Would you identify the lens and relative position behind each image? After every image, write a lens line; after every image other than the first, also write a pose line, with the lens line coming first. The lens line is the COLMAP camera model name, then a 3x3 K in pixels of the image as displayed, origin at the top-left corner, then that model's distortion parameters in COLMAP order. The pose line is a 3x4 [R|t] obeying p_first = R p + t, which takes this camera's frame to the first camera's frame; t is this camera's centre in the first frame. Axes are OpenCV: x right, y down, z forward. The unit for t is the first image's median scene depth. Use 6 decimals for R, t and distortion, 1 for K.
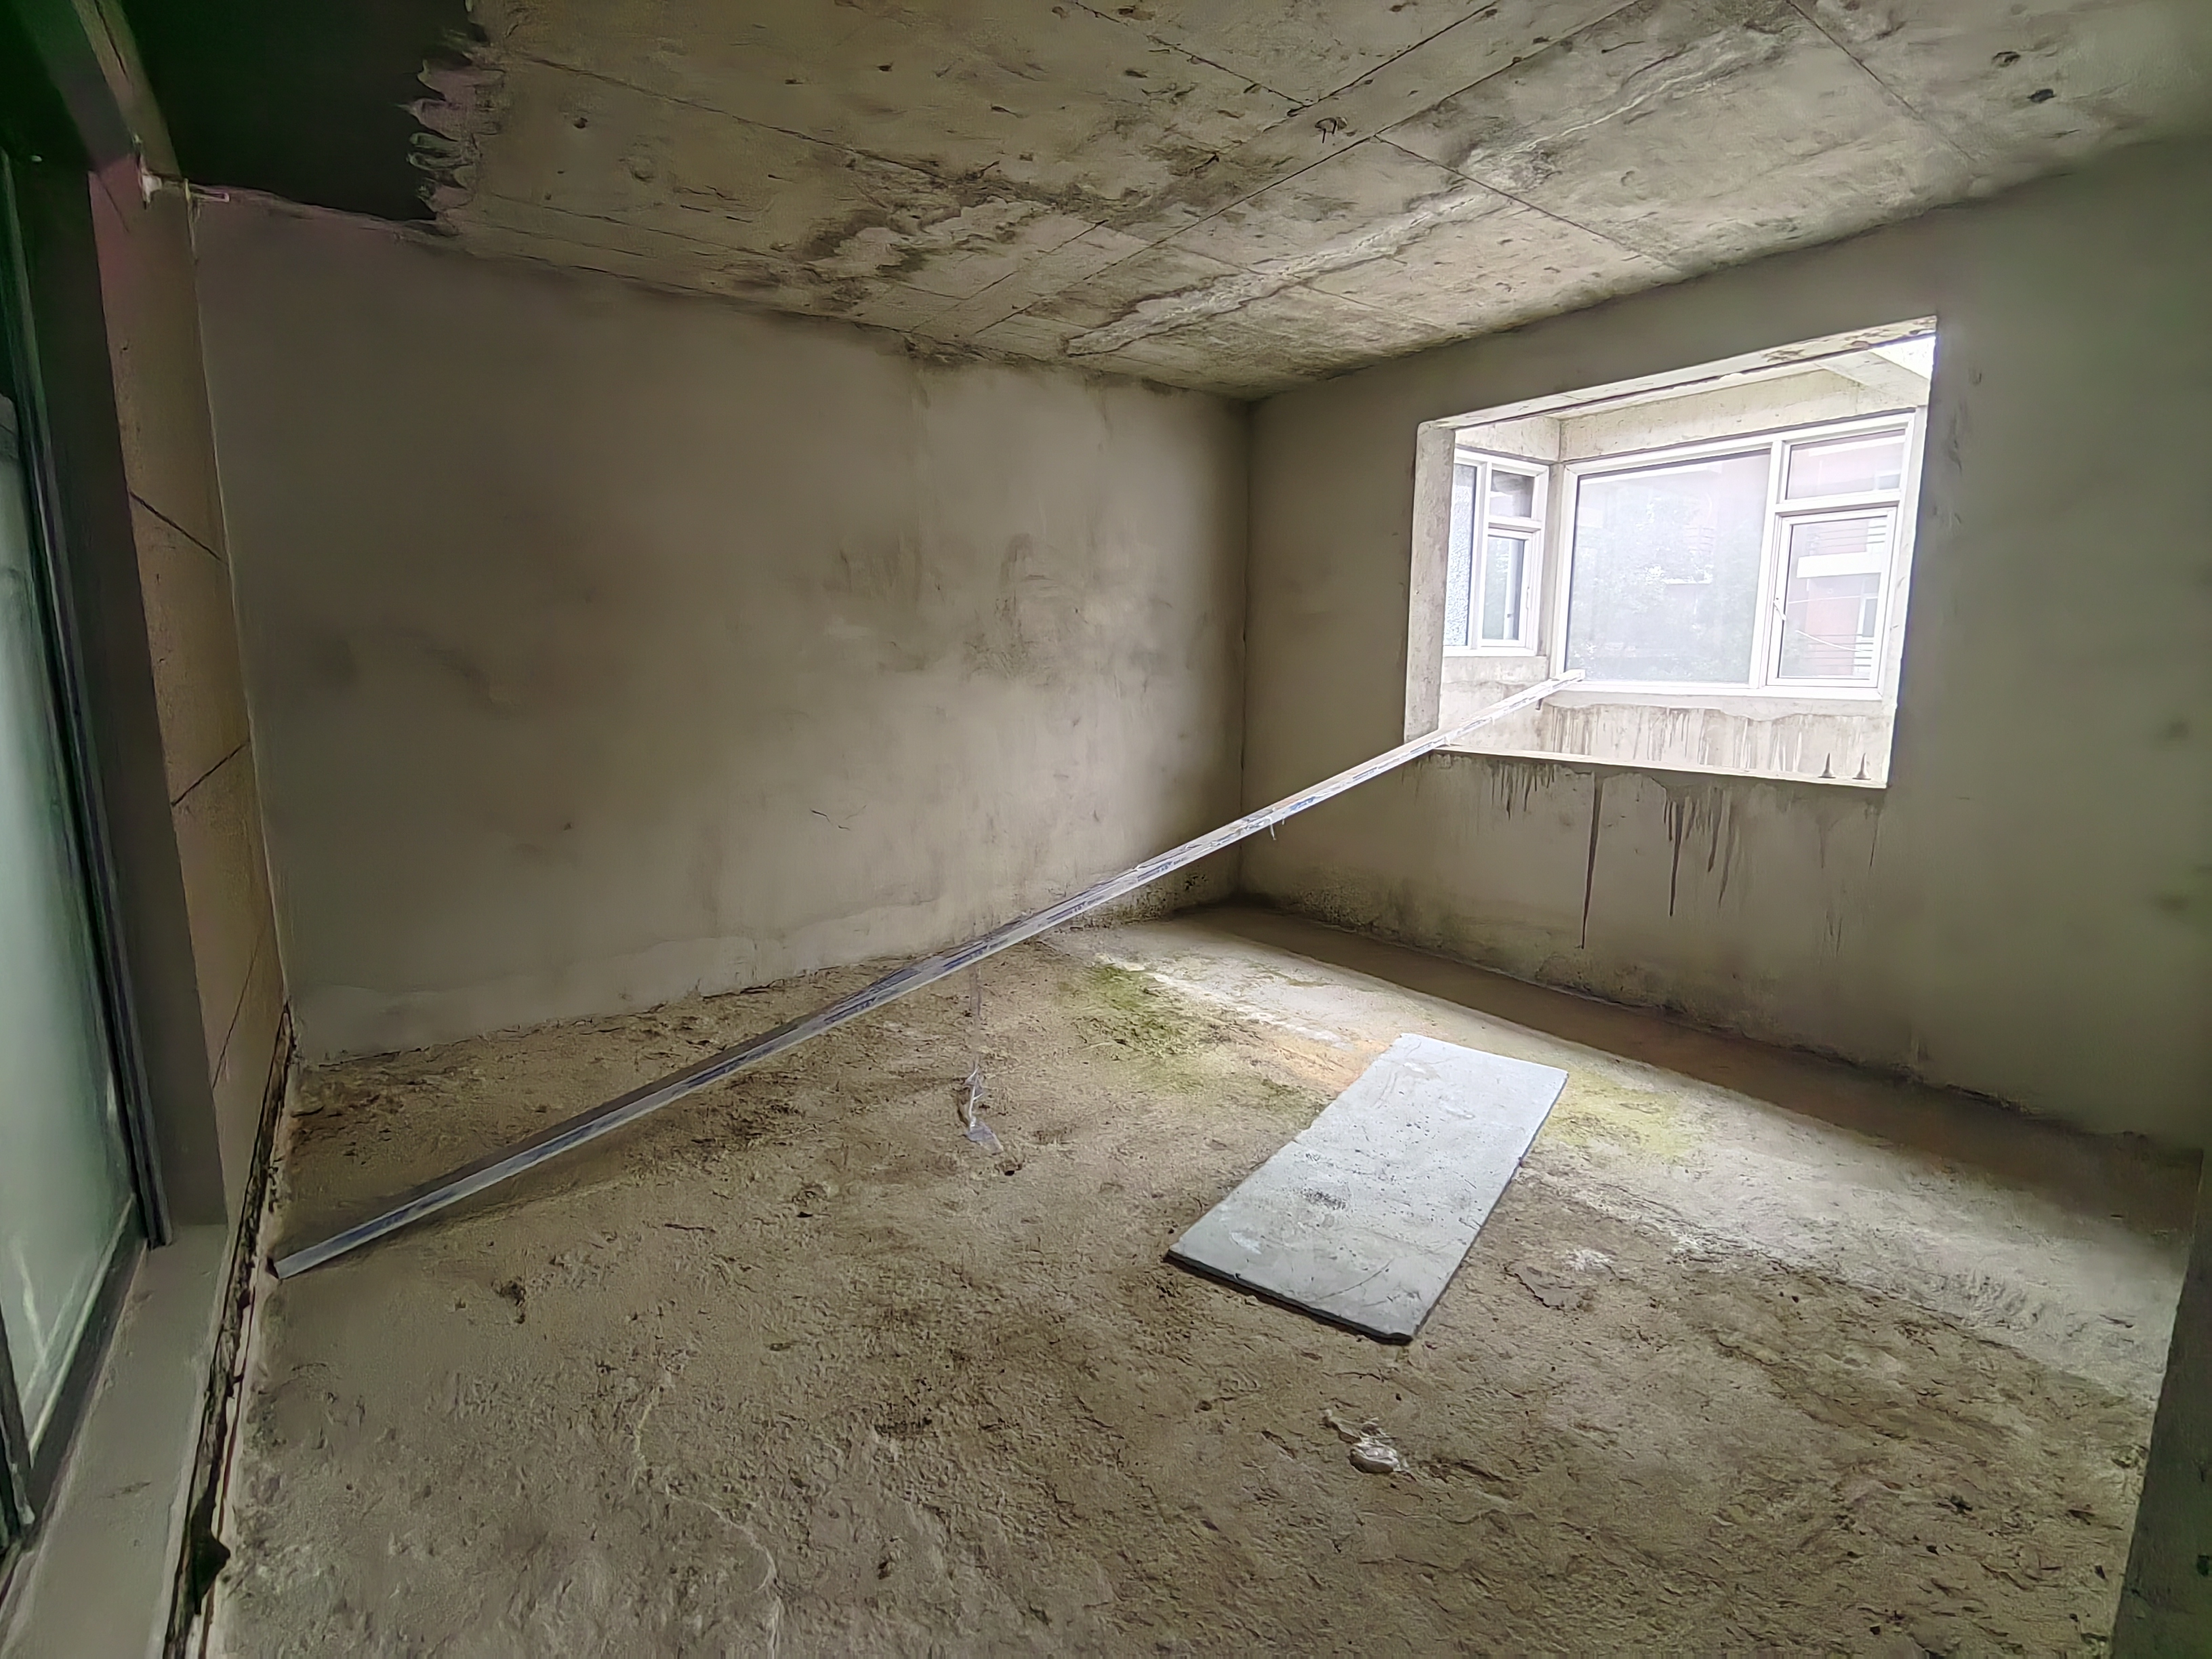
lens RADIAL K [[1038.6, 0, 1106.7], [0, 1038.6, 818.4], [0, 0, 1]] dist [-0.005618, -0.000435]
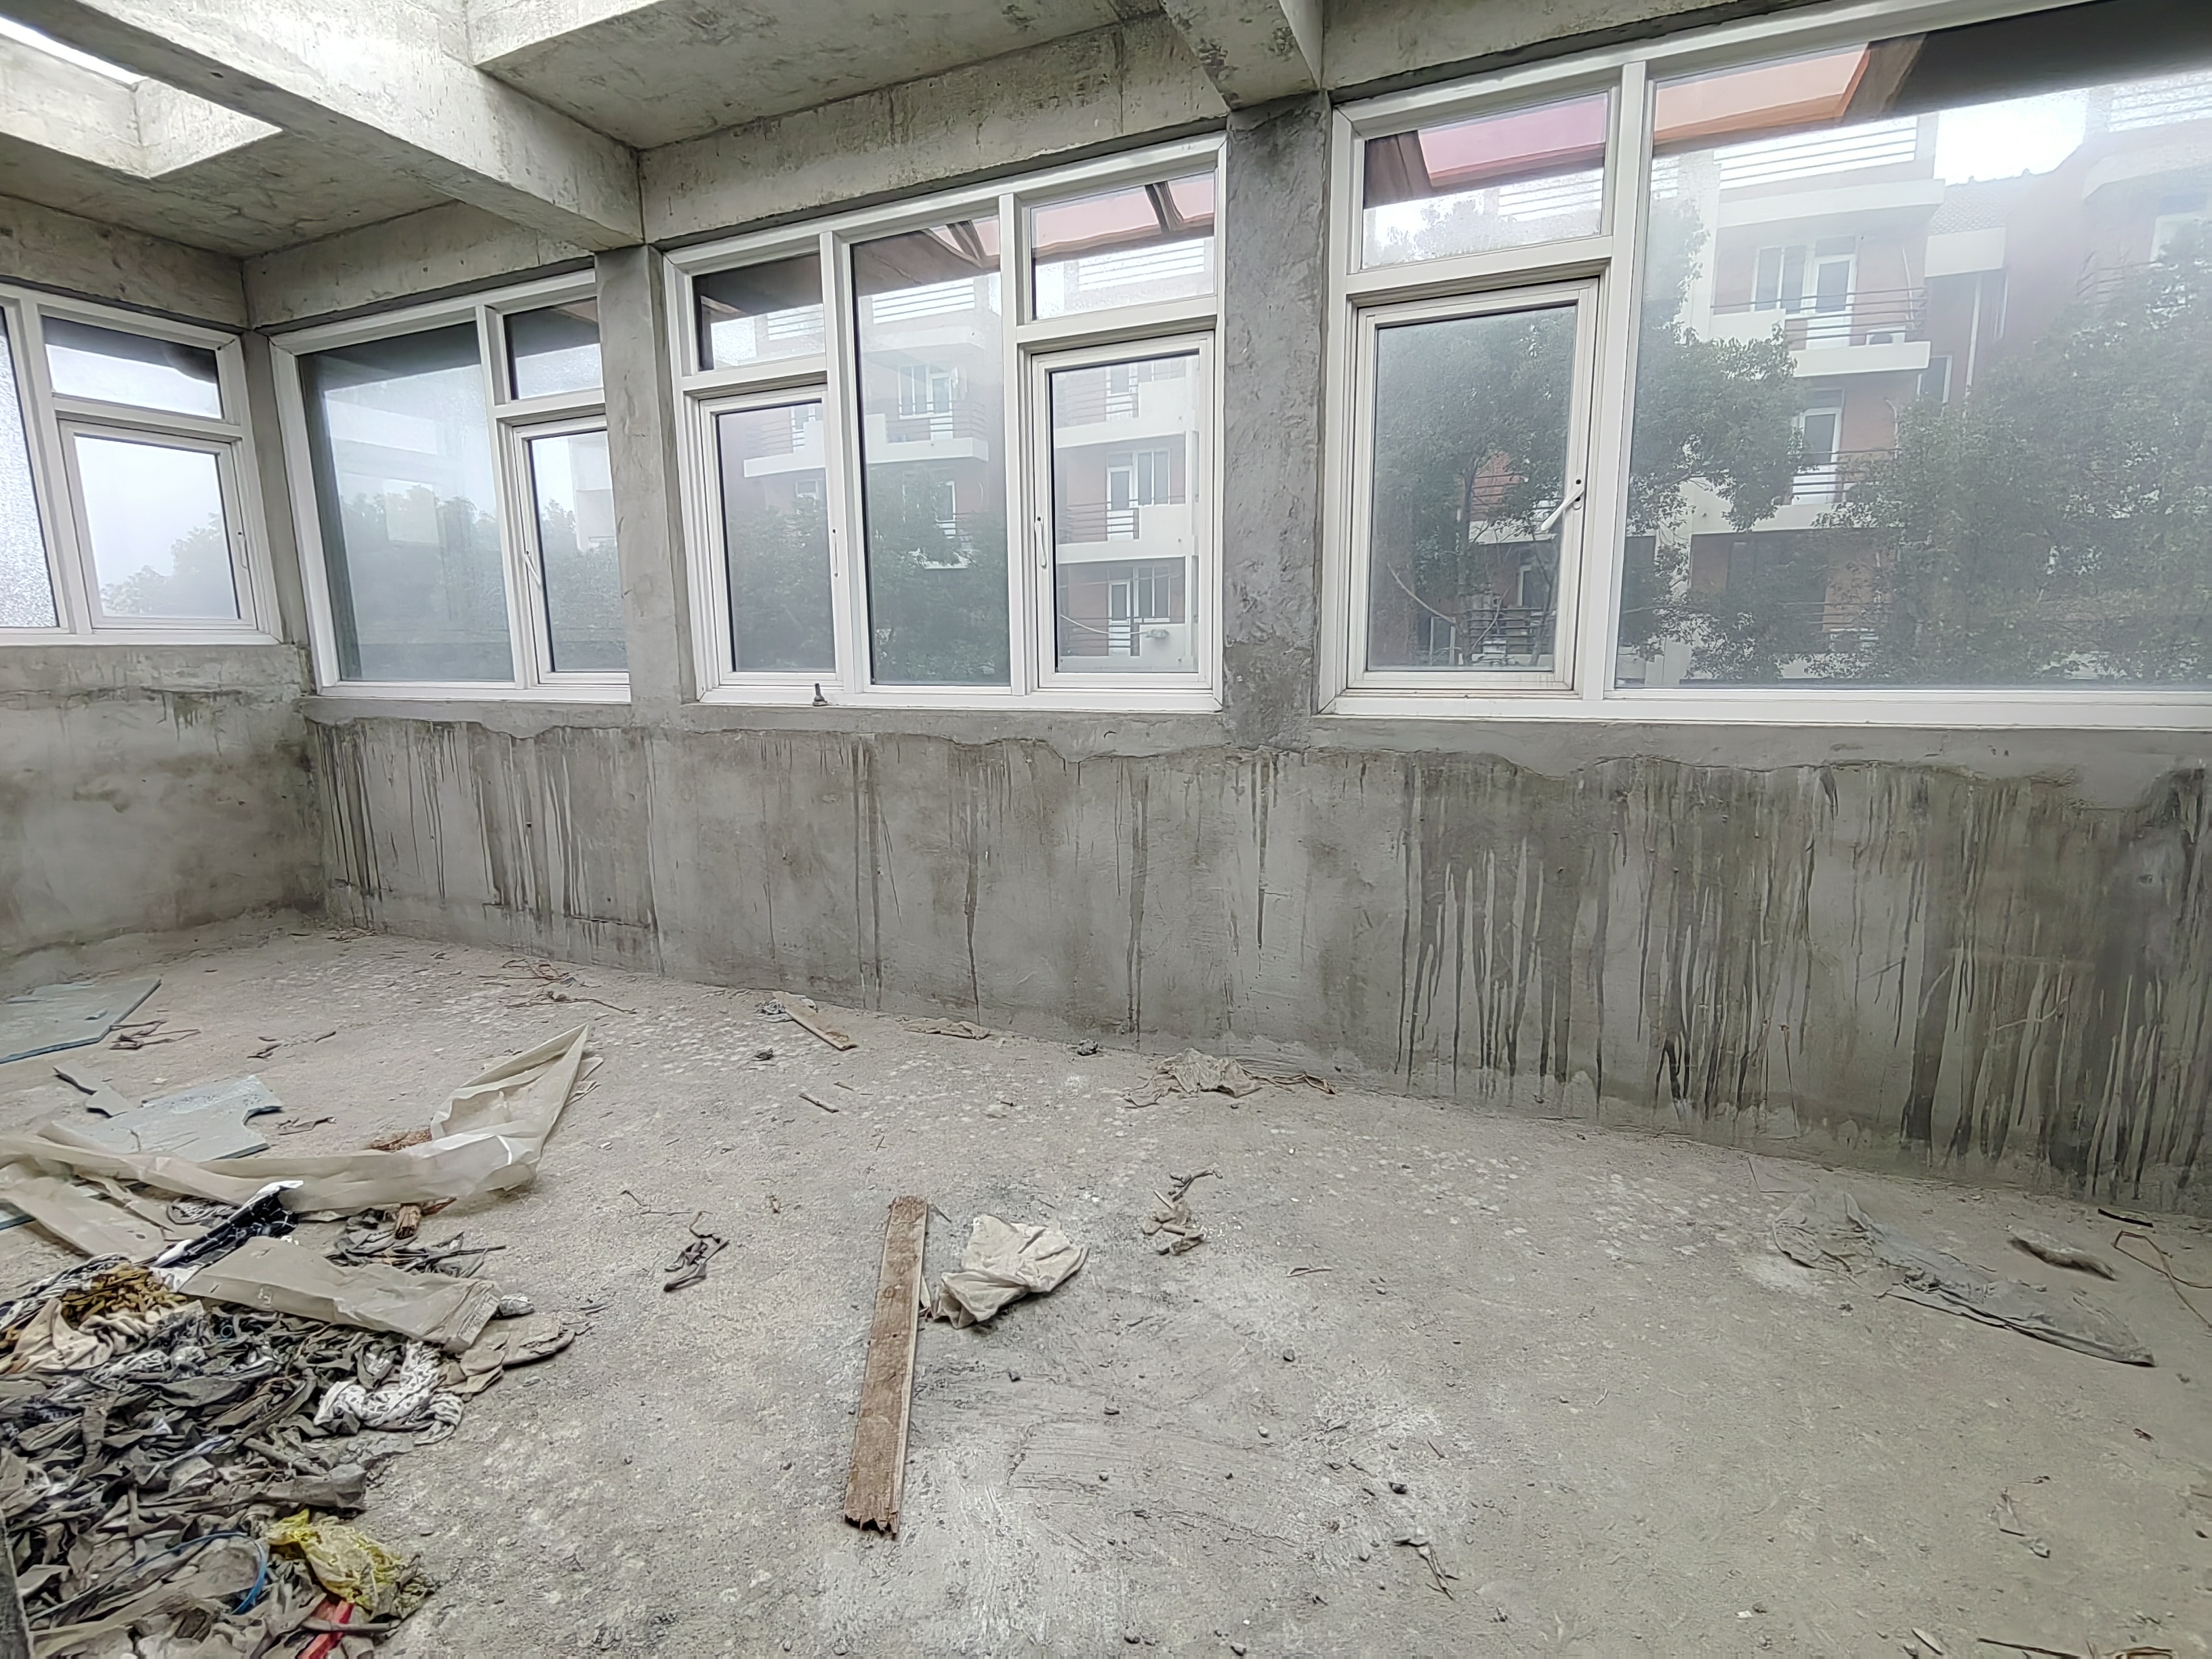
lens RADIAL K [[1038.6, 0, 1106.7], [0, 1038.6, 818.4], [0, 0, 1]] dist [-0.005618, -0.000435]
pose [[0.863159, -0.096286, 0.495667, 0.562075], [0.091347, 0.995230, 0.034257, -0.029593], [-0.496601, 0.015709, 0.867837, 0.227273]]
